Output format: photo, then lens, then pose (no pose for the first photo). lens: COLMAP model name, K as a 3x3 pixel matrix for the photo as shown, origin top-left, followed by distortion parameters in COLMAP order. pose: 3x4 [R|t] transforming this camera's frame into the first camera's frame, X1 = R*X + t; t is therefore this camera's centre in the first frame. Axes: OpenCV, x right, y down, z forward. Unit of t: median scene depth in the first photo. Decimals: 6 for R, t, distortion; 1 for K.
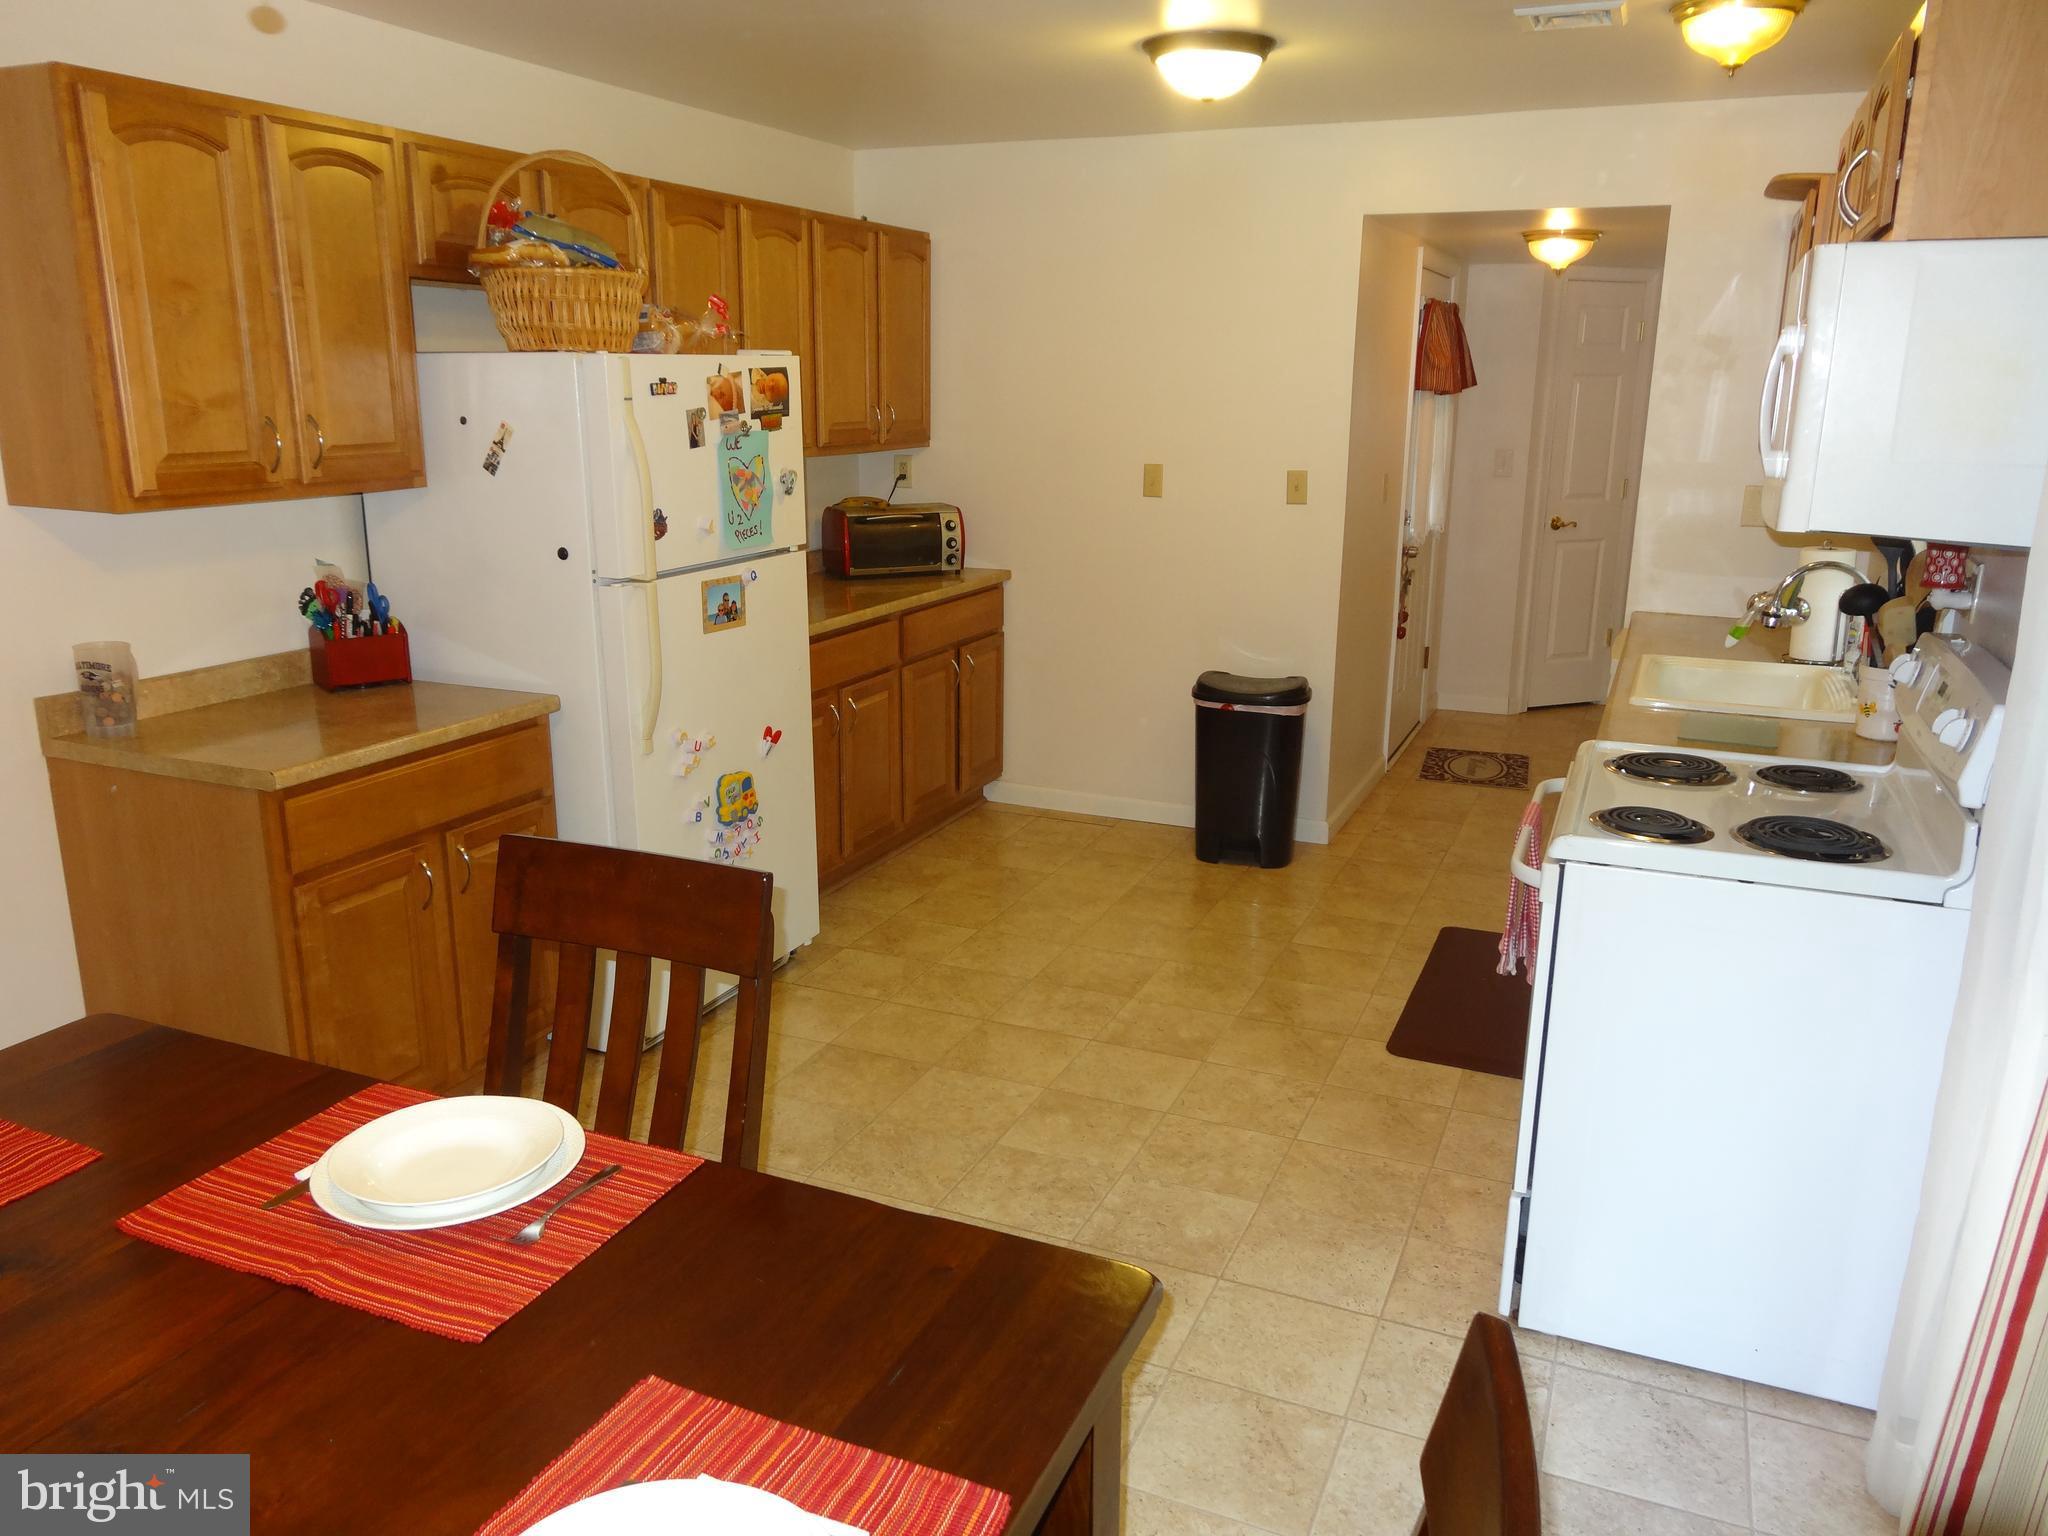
lens RADIAL K [[1508.6, 0, 1023.7], [0, 1508.6, 766.7], [0, 0, 1]] dist [0.001894, 0.002415]
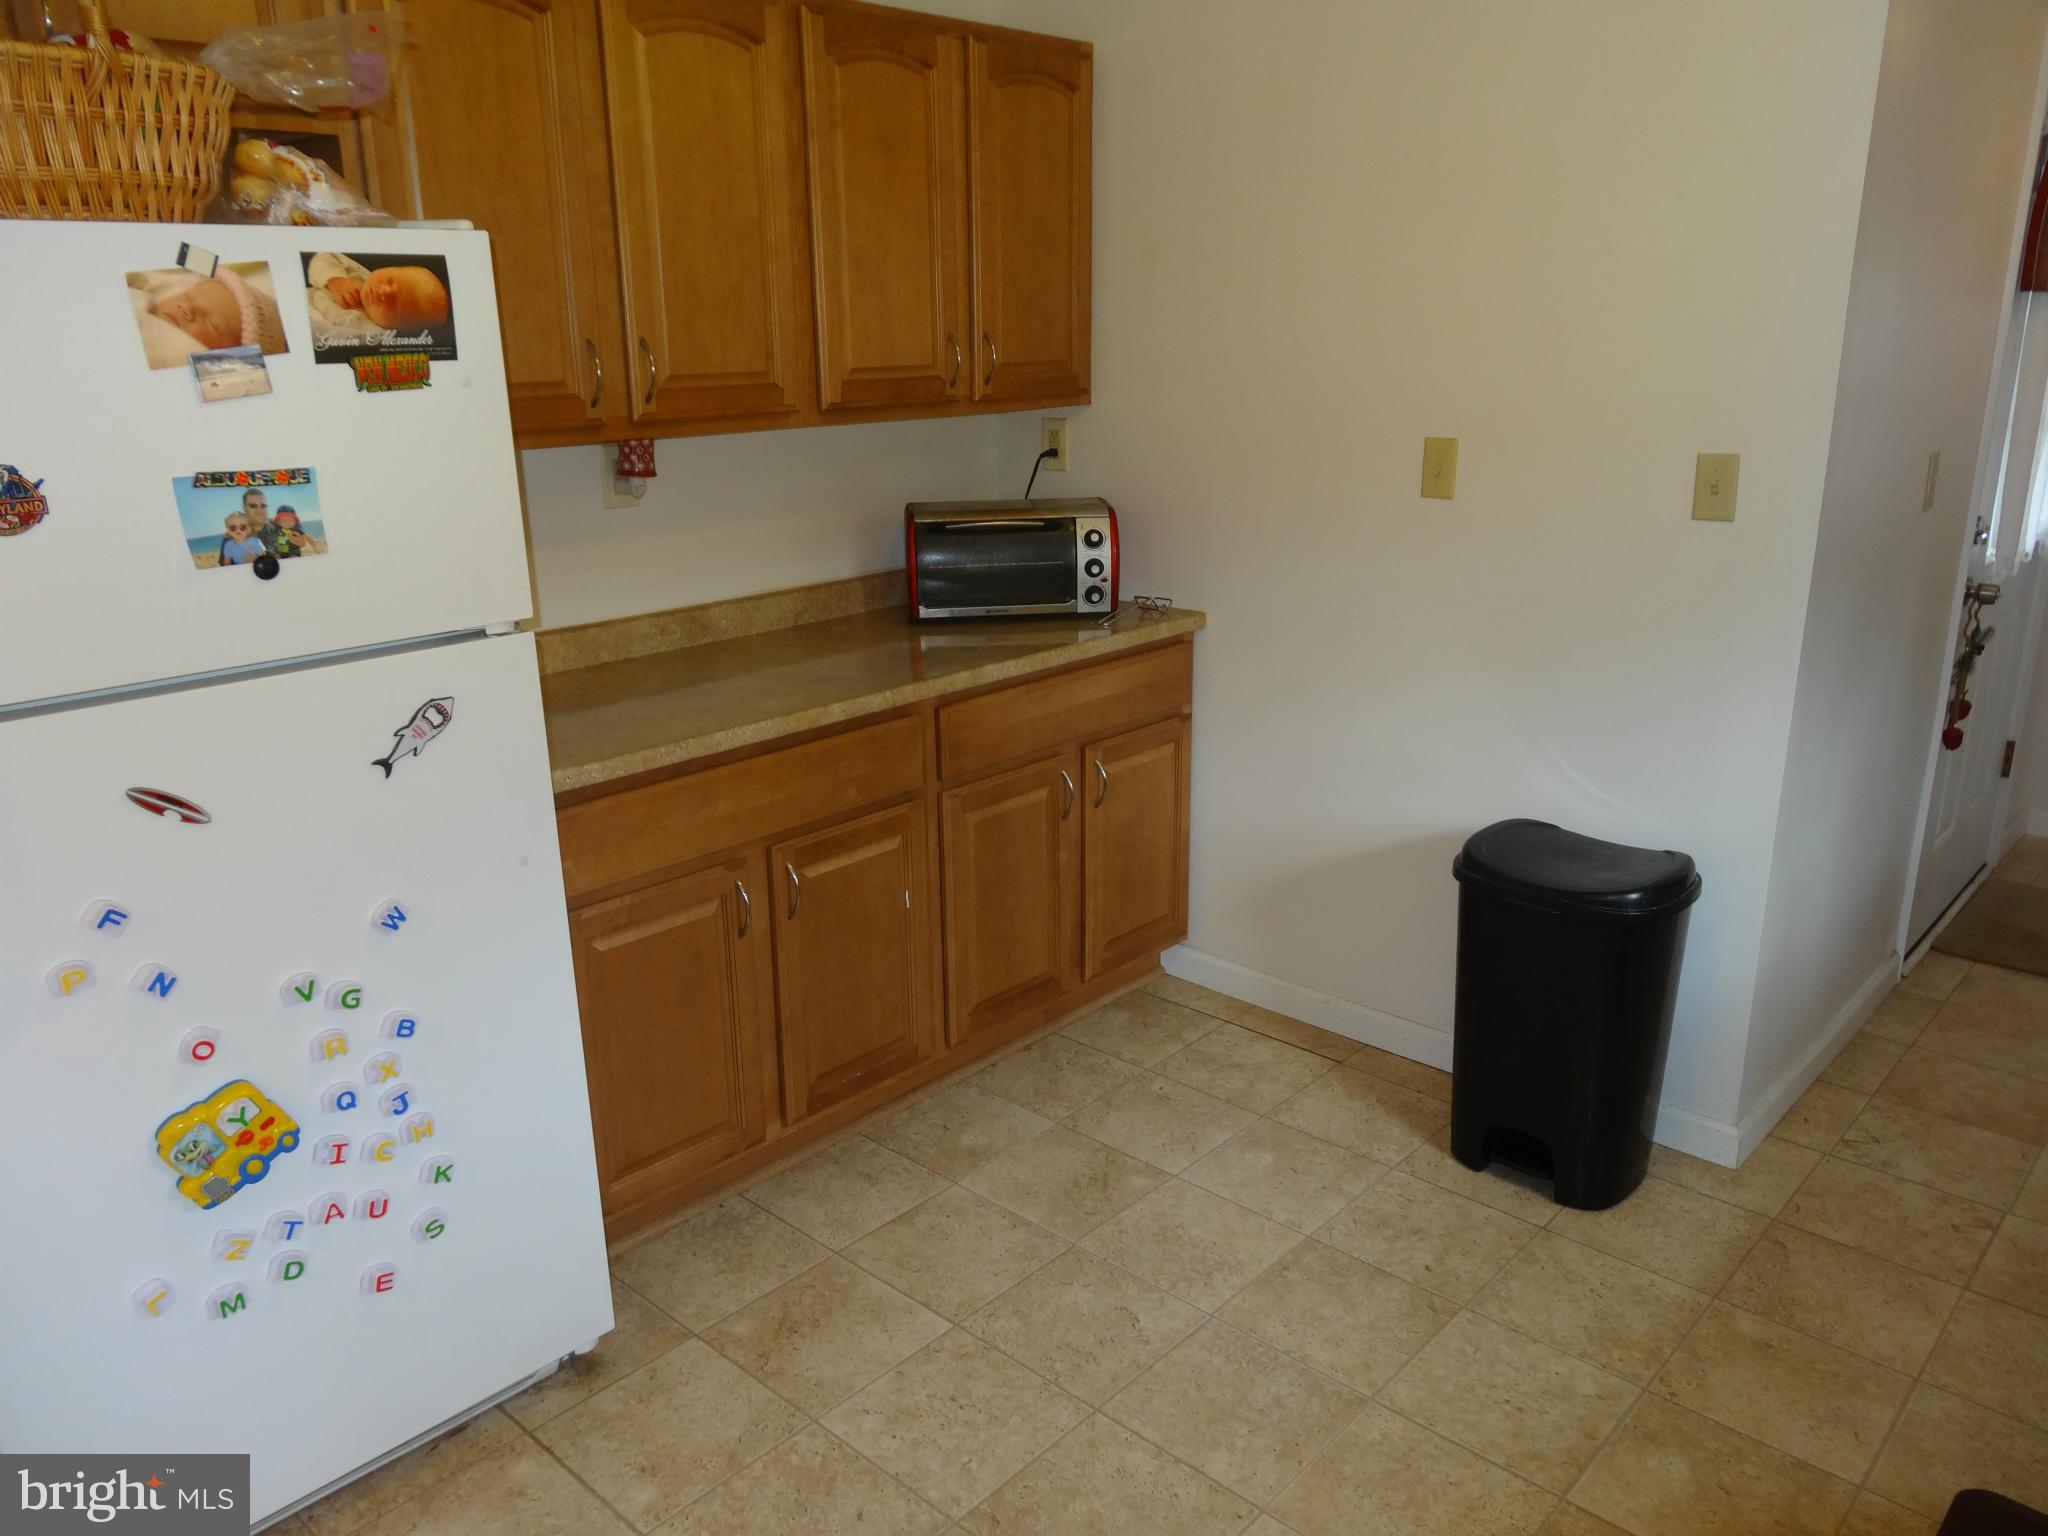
lens RADIAL K [[1508.6, 0, 1024.4], [0, 1508.6, 773.2], [0, 0, 1]] dist [0.001894, 0.002415]
pose [[0.943517, 0.074095, -0.322933, 0.131132], [-0.060963, 0.996856, 0.050608, -0.099751], [0.325667, -0.028063, 0.945068, 0.440506]]
